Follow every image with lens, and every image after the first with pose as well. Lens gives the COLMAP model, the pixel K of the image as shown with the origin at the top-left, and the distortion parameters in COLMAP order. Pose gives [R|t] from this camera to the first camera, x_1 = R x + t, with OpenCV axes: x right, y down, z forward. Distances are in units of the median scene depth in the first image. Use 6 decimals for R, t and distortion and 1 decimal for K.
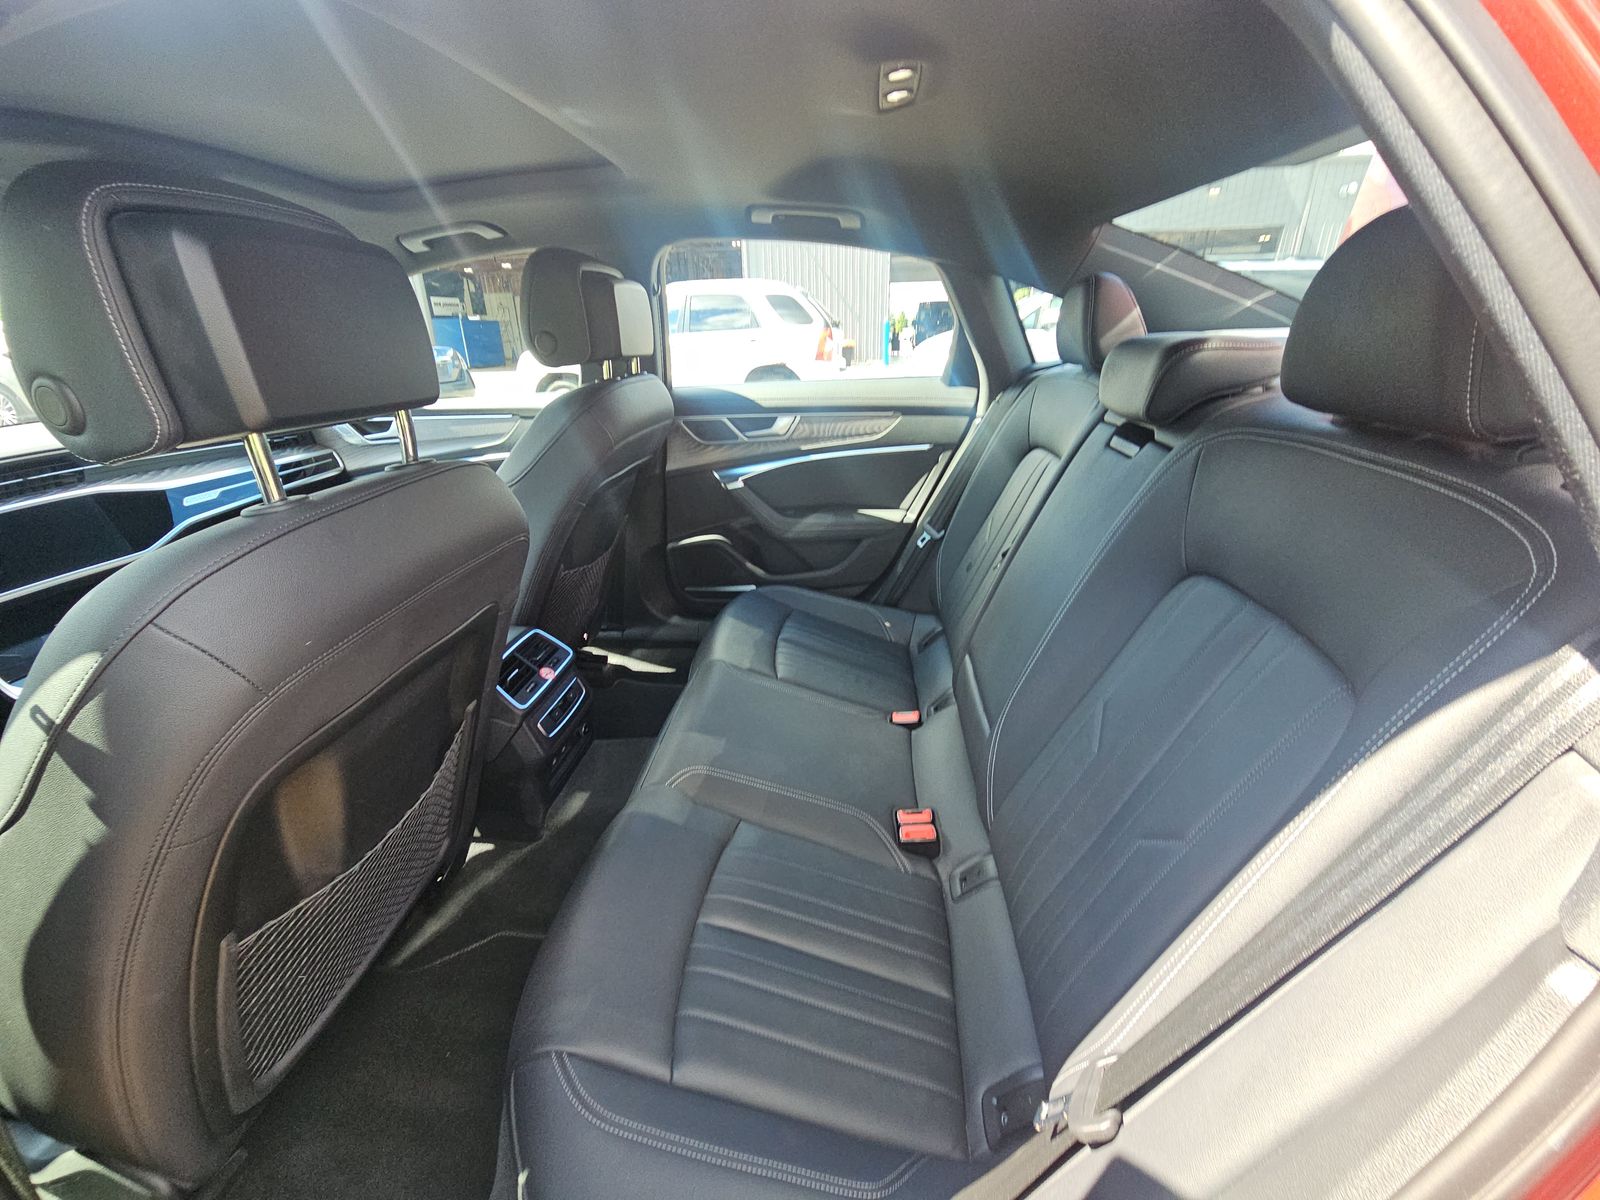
lens RADIAL K [[642.3, 0, 809.6], [0, 642.3, 589.7], [0, 0, 1]] dist [0.002100, -0.002923]
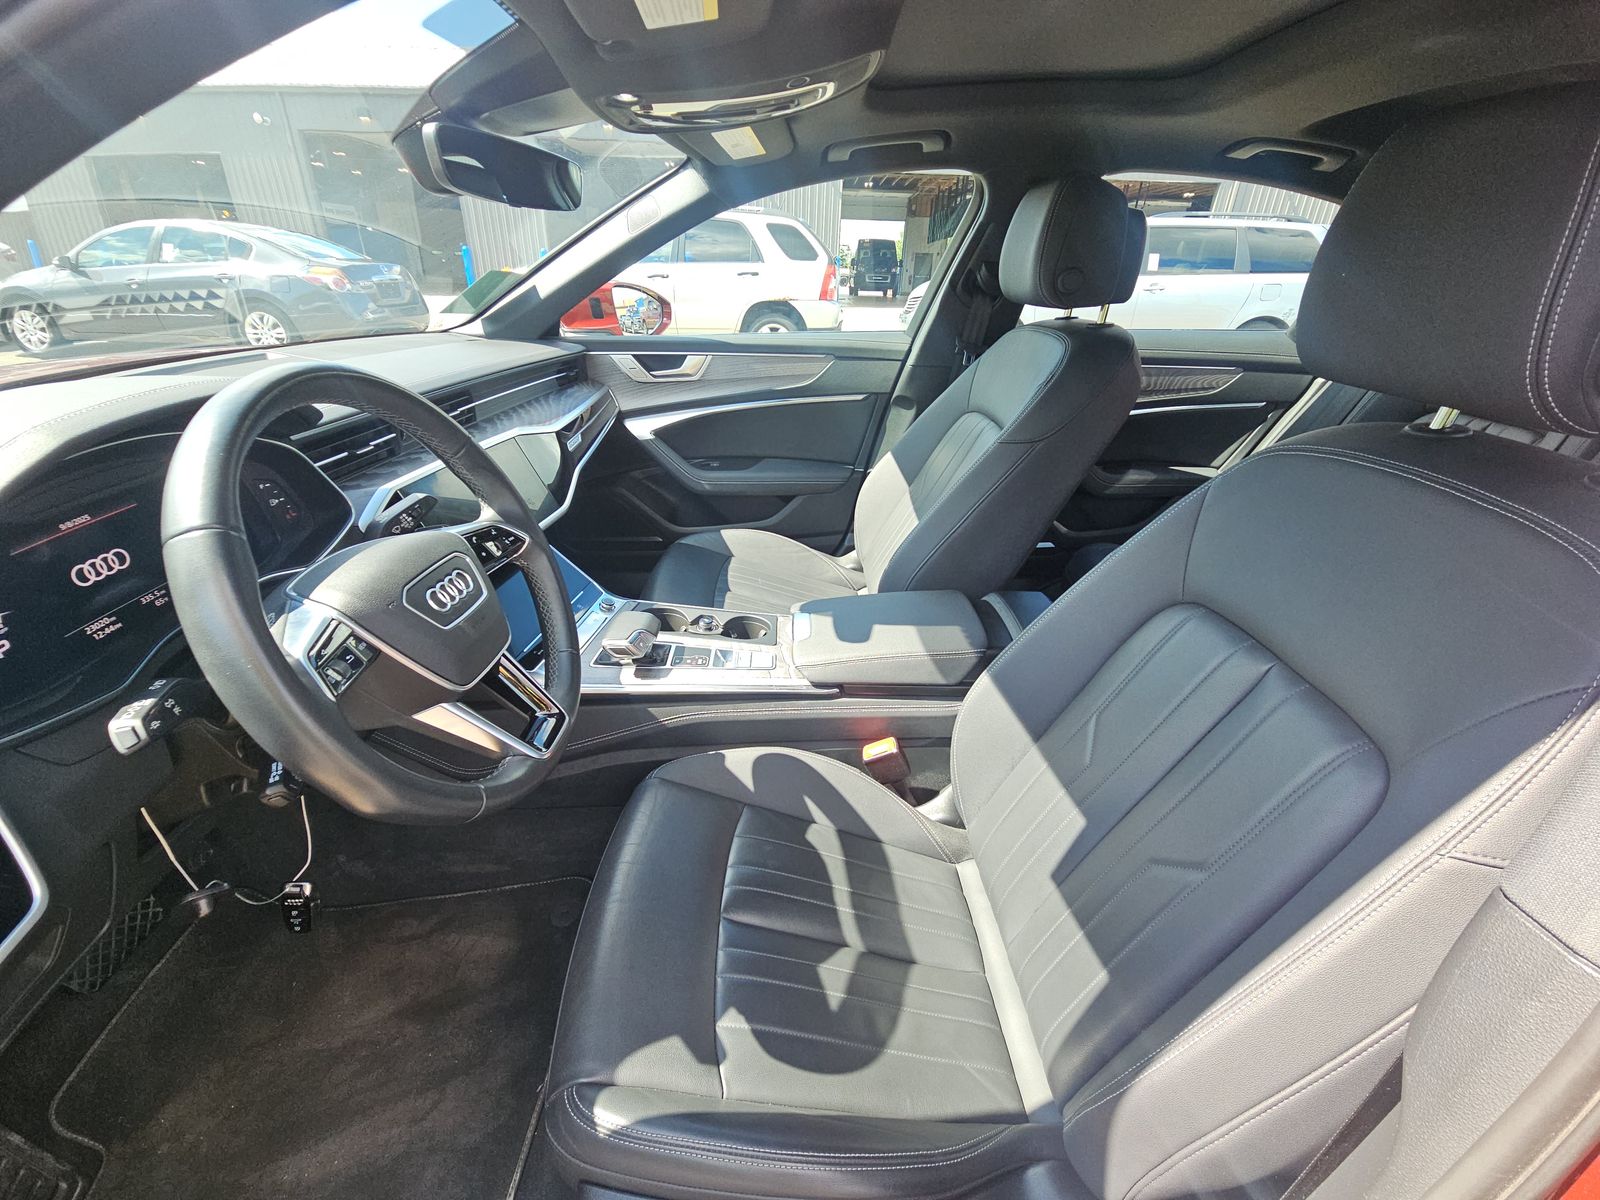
lens RADIAL K [[642.3, 0, 809.6], [0, 642.3, 589.7], [0, 0, 1]] dist [0.002100, -0.002923]
pose [[0.994554, -0.000866, 0.104216, -0.590655], [-0.007783, 0.996556, 0.082560, -0.013488], [-0.103929, -0.082922, 0.991122, 0.066415]]
